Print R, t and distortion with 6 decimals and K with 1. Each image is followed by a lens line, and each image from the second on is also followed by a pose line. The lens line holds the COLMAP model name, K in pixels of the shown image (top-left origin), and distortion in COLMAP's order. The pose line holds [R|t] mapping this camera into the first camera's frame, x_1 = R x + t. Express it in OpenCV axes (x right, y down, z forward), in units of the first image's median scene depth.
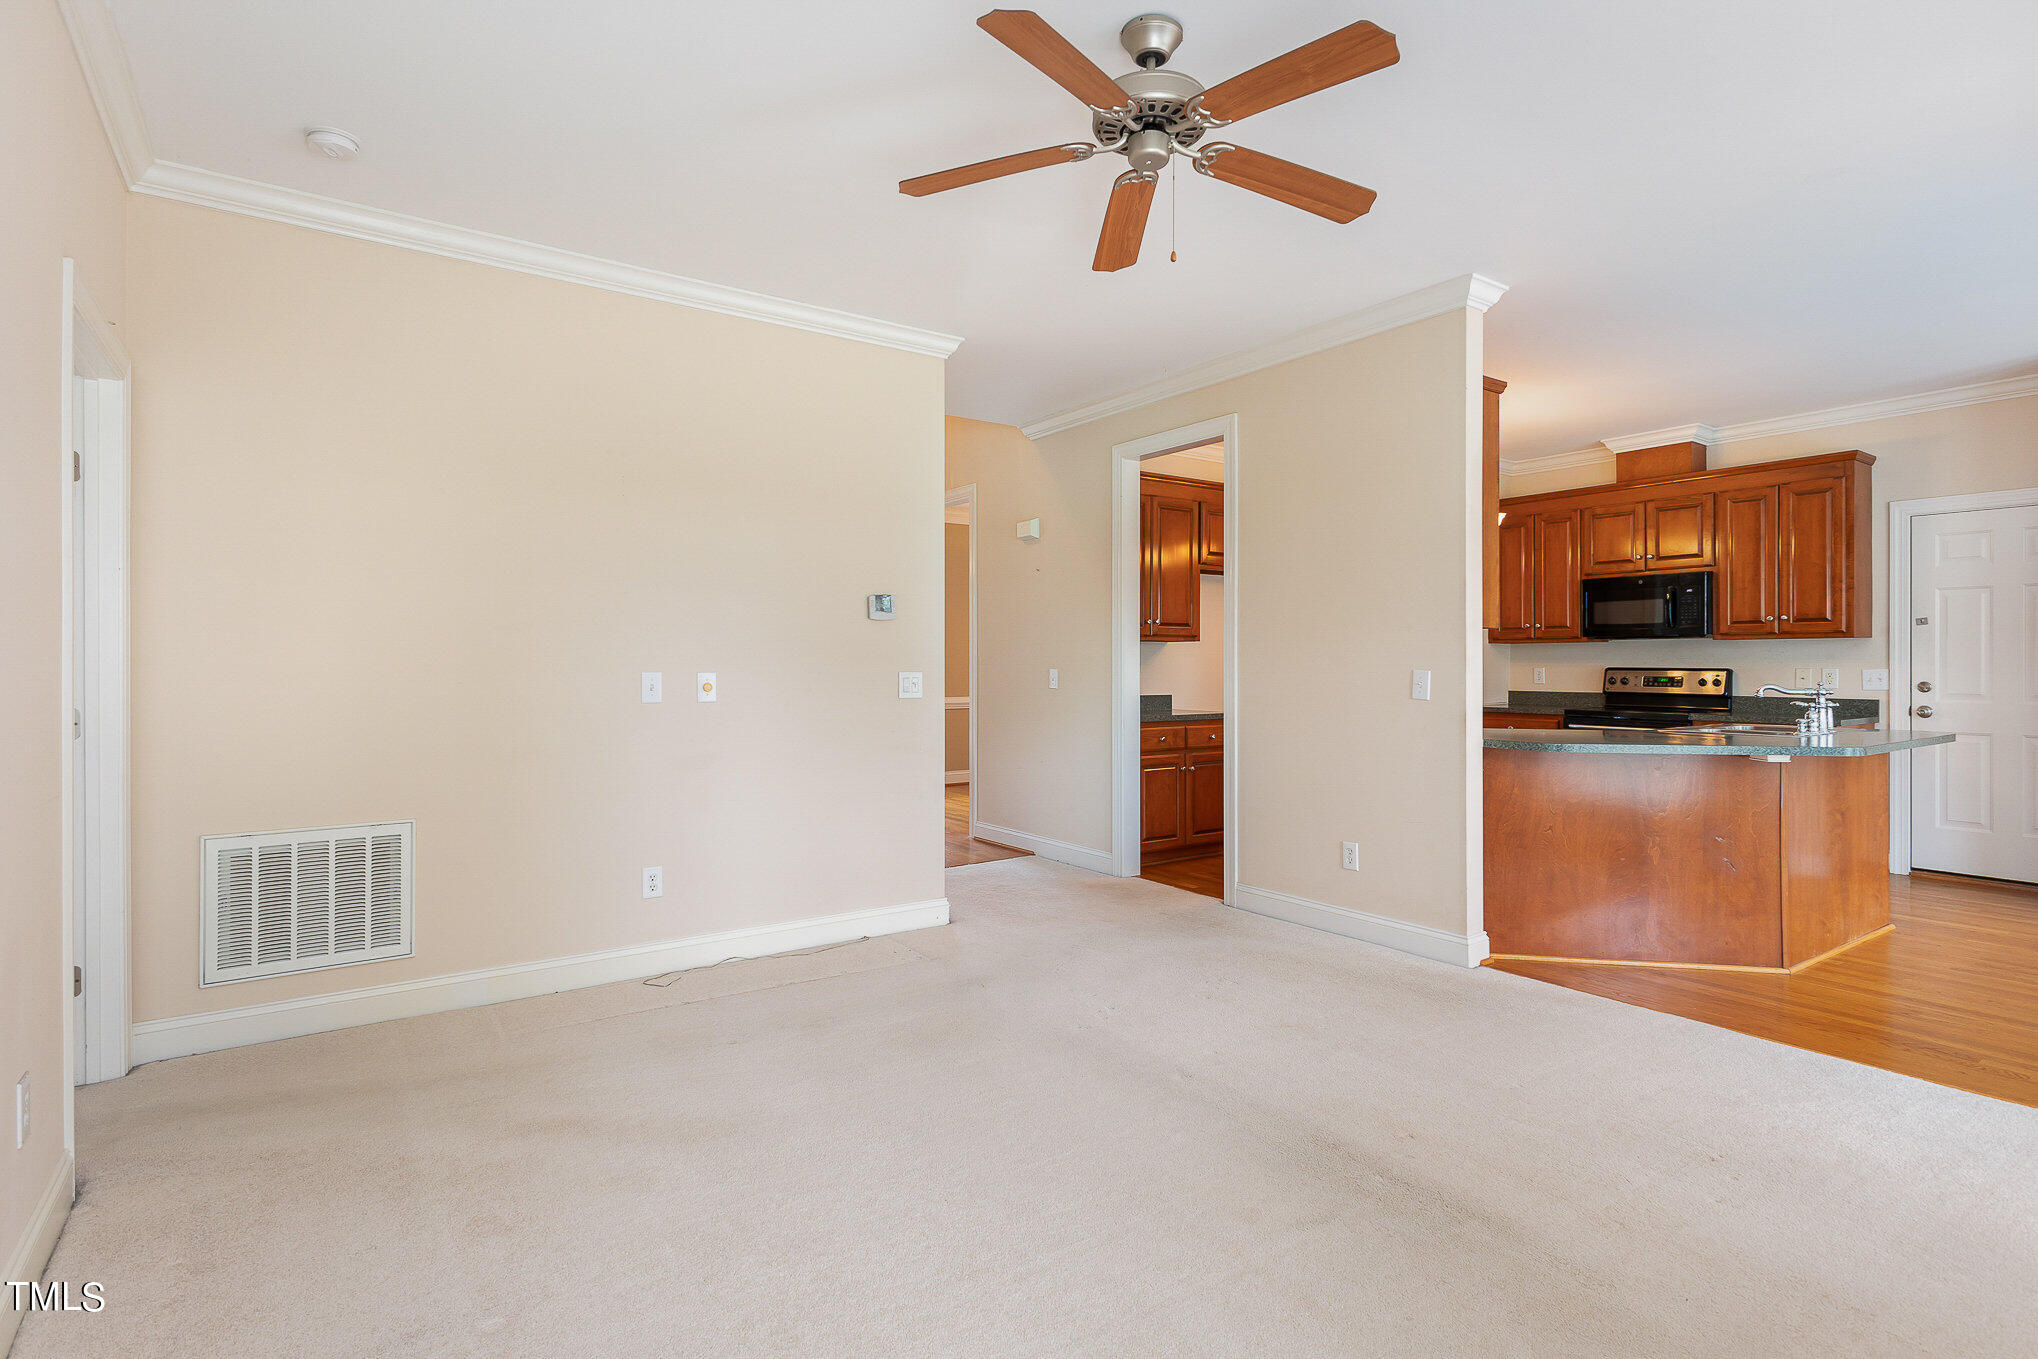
lens RADIAL K [[1025.9, 0, 1036.8], [0, 1025.9, 679.2], [0, 0, 1]] dist [0.001153, 0.000043]
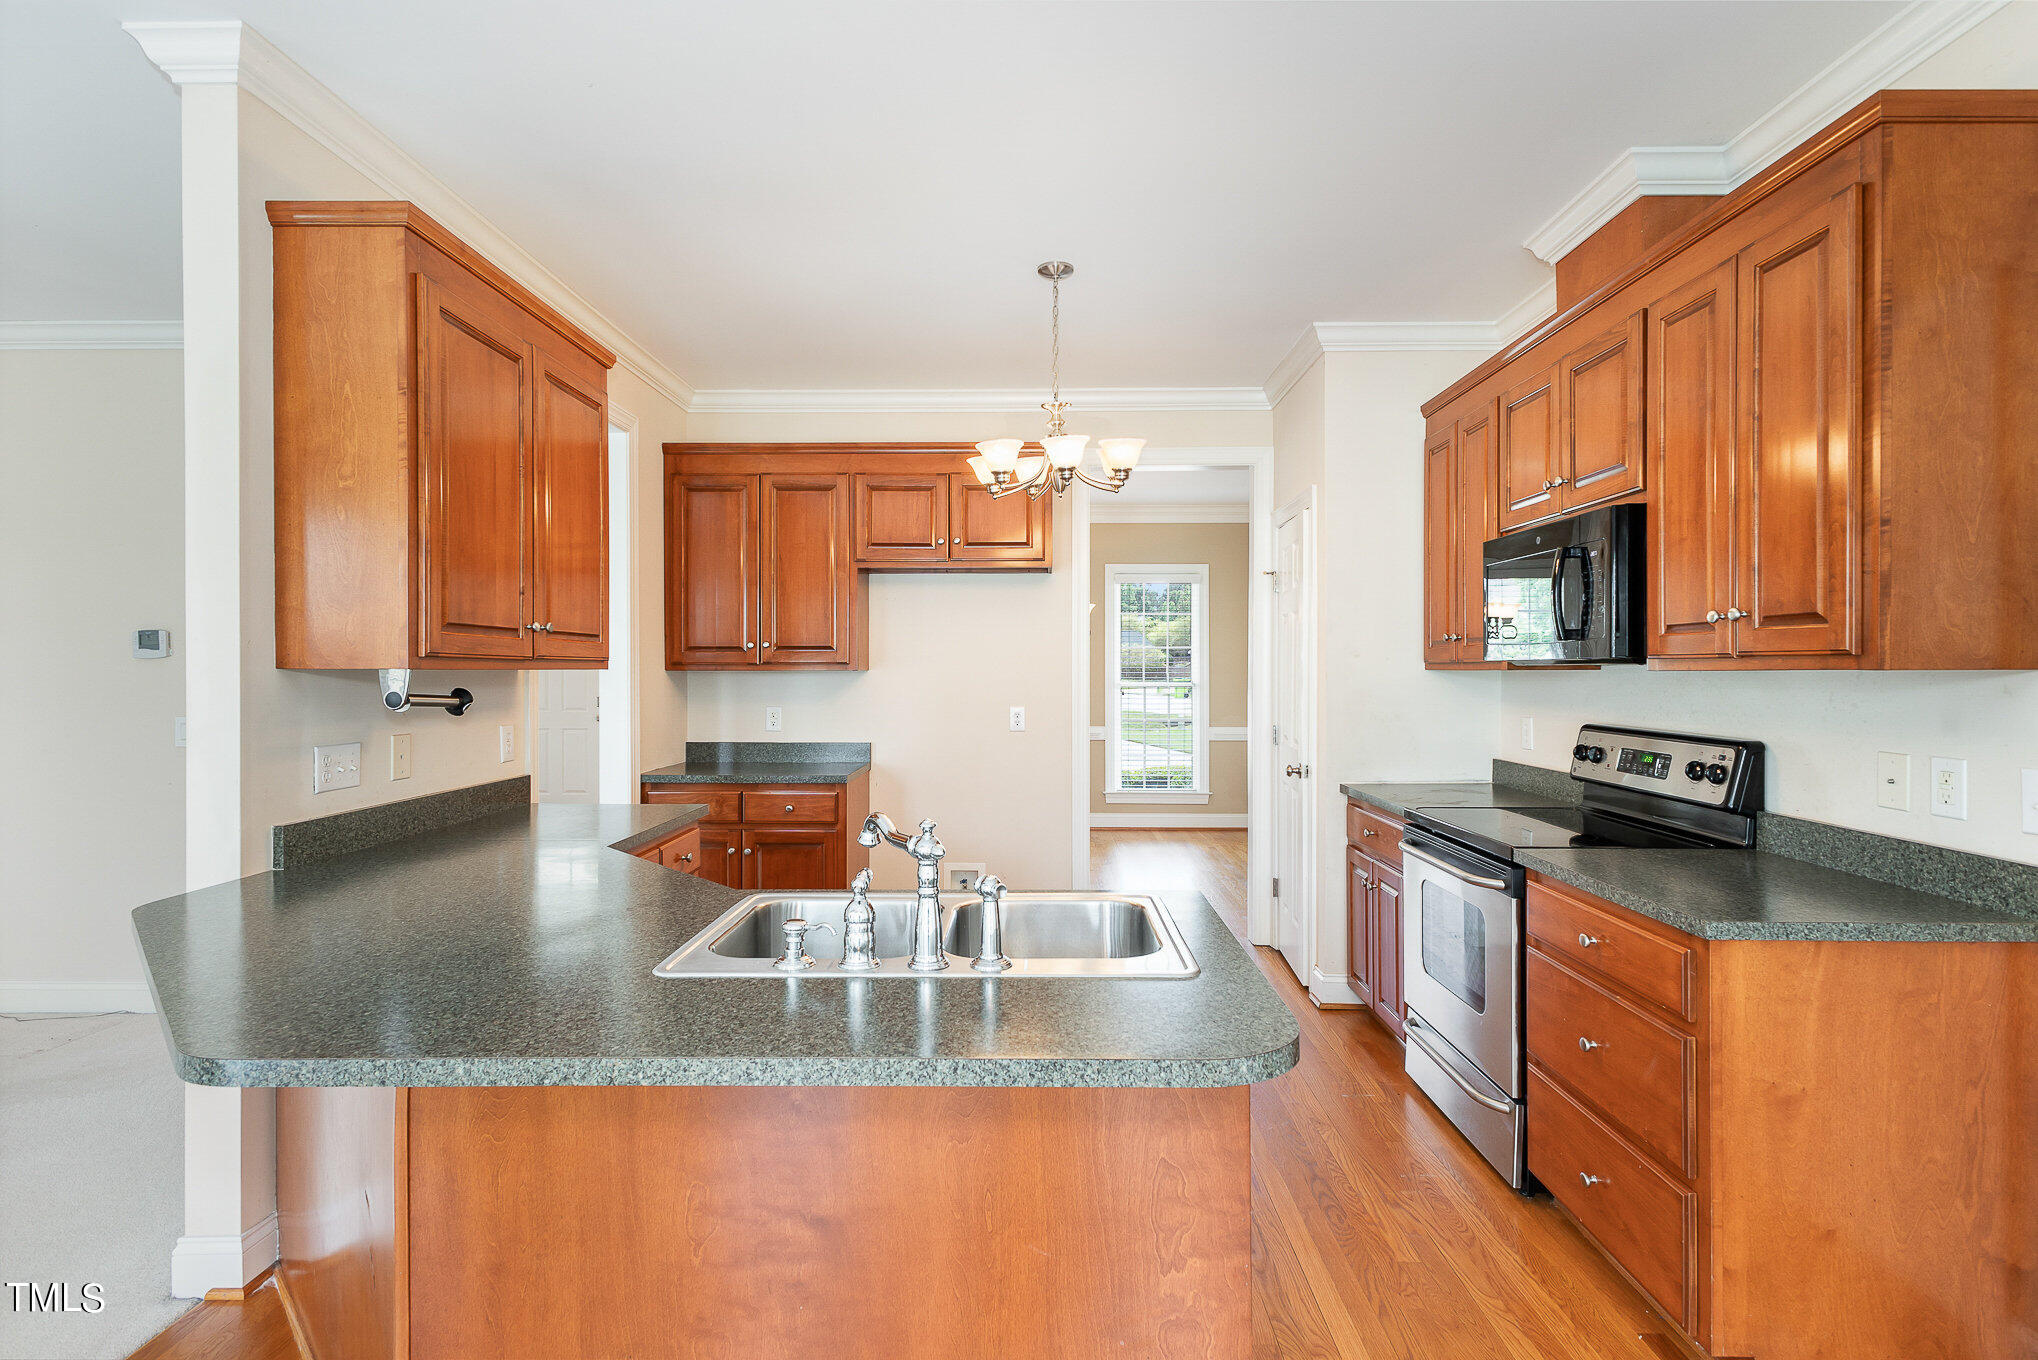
lens RADIAL K [[1025.9, 0, 1036.8], [0, 1025.9, 679.7], [0, 0, 1]] dist [0.001153, 0.000043]
pose [[0.797618, 0.006172, -0.603131, 0.687234], [-0.009536, 0.999952, -0.002378, -0.030401], [0.603088, 0.007649, 0.797638, 0.511237]]
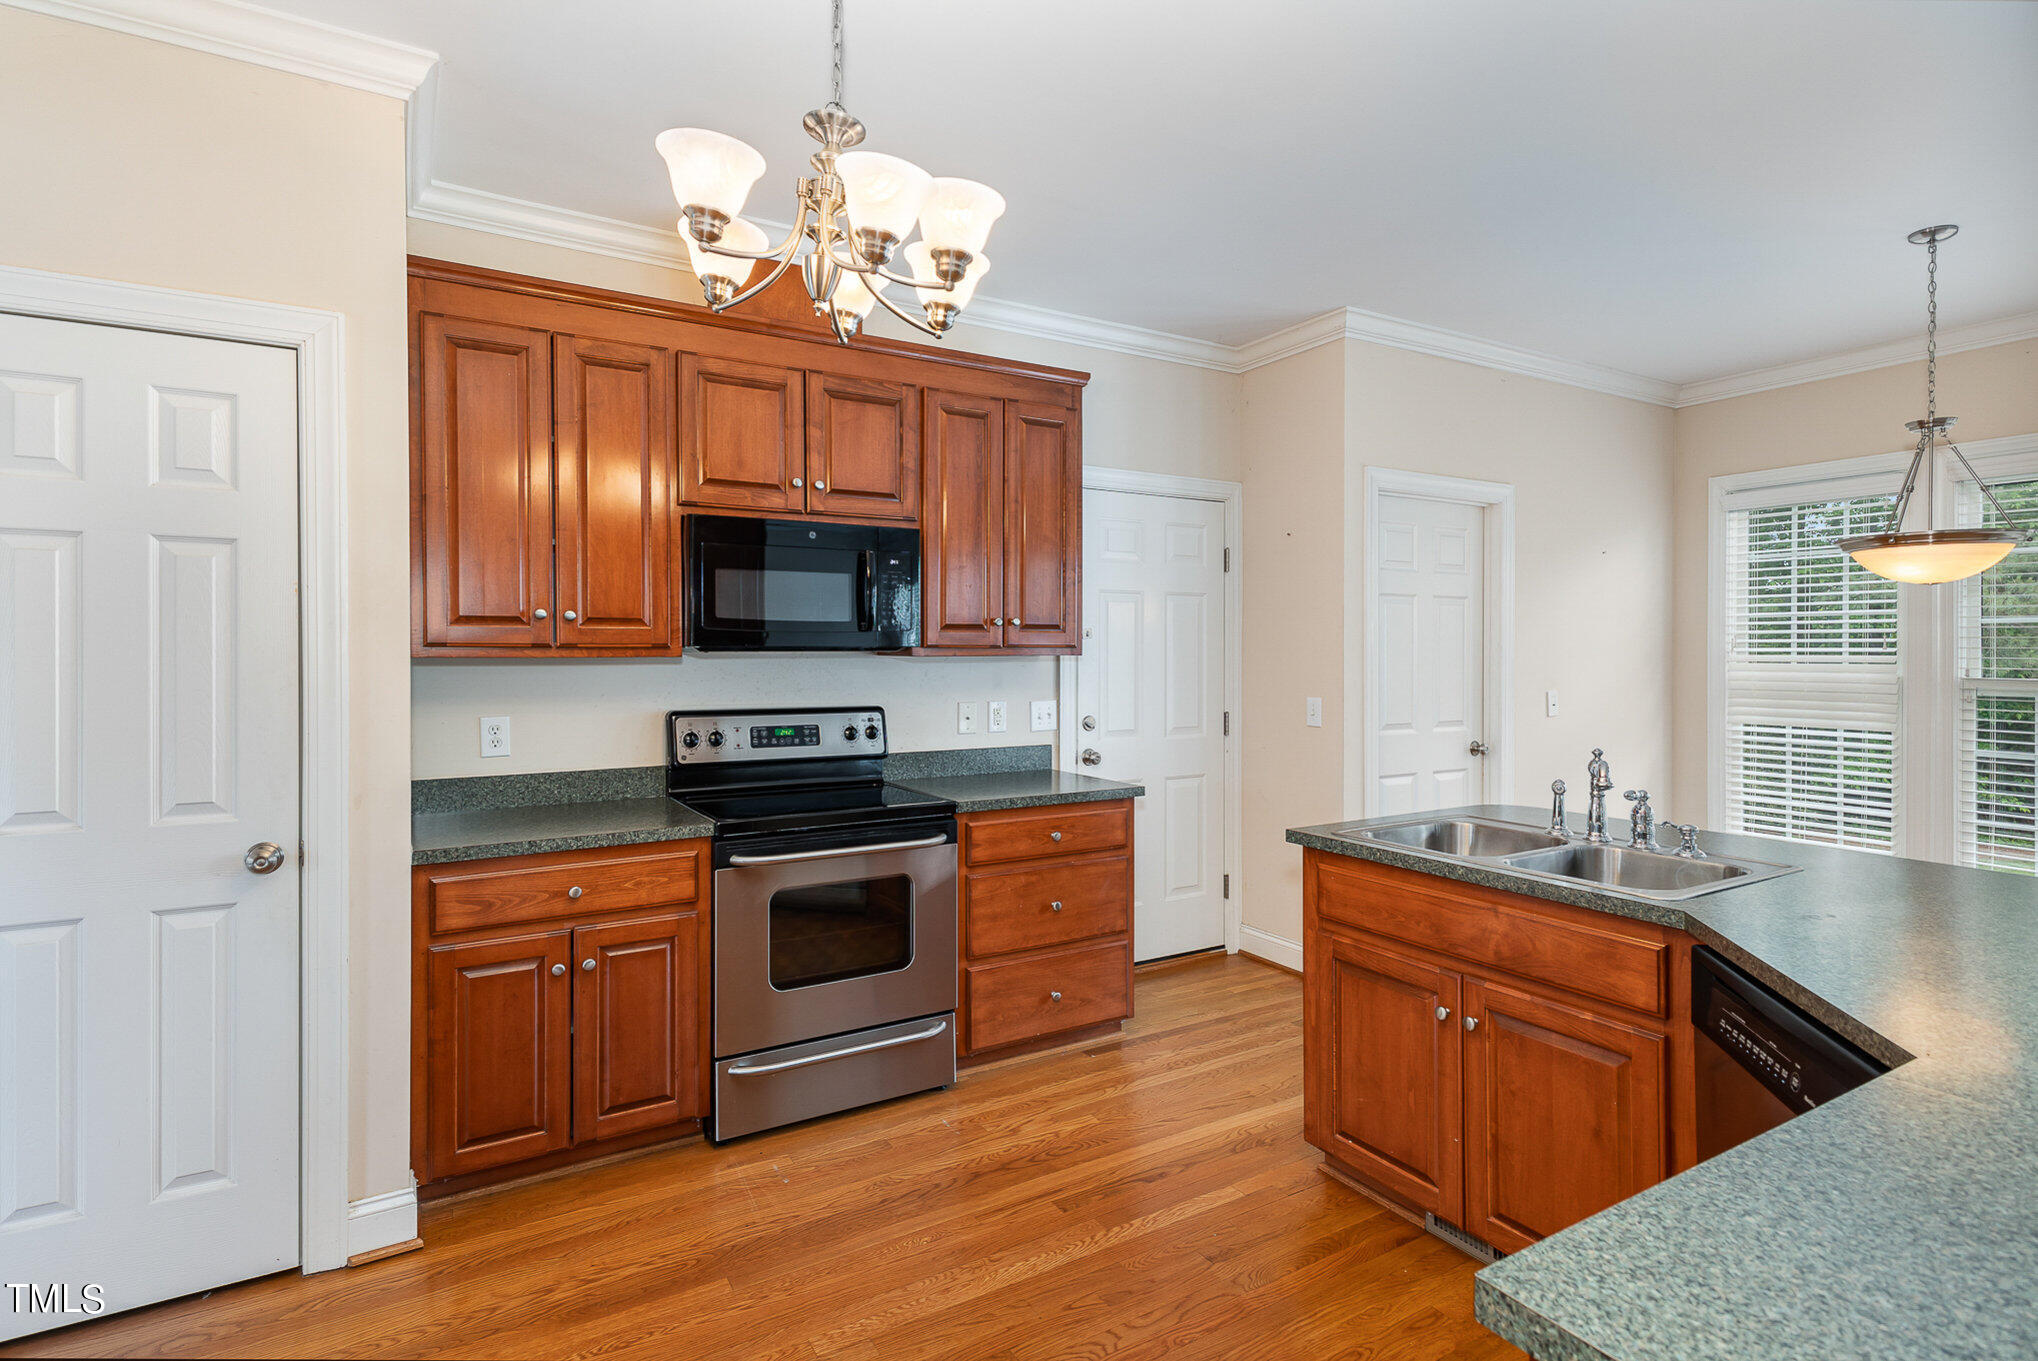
lens RADIAL K [[1010.8, 0, 1021.1], [0, 1010.8, 653.4], [0, 0, 1]] dist [0.000531, -0.000012]
pose [[0.082149, 0.001063, 0.996620, 0.124042], [0.016062, 0.999868, -0.002391, -0.036503], [-0.996491, 0.016205, 0.082121, 0.868993]]
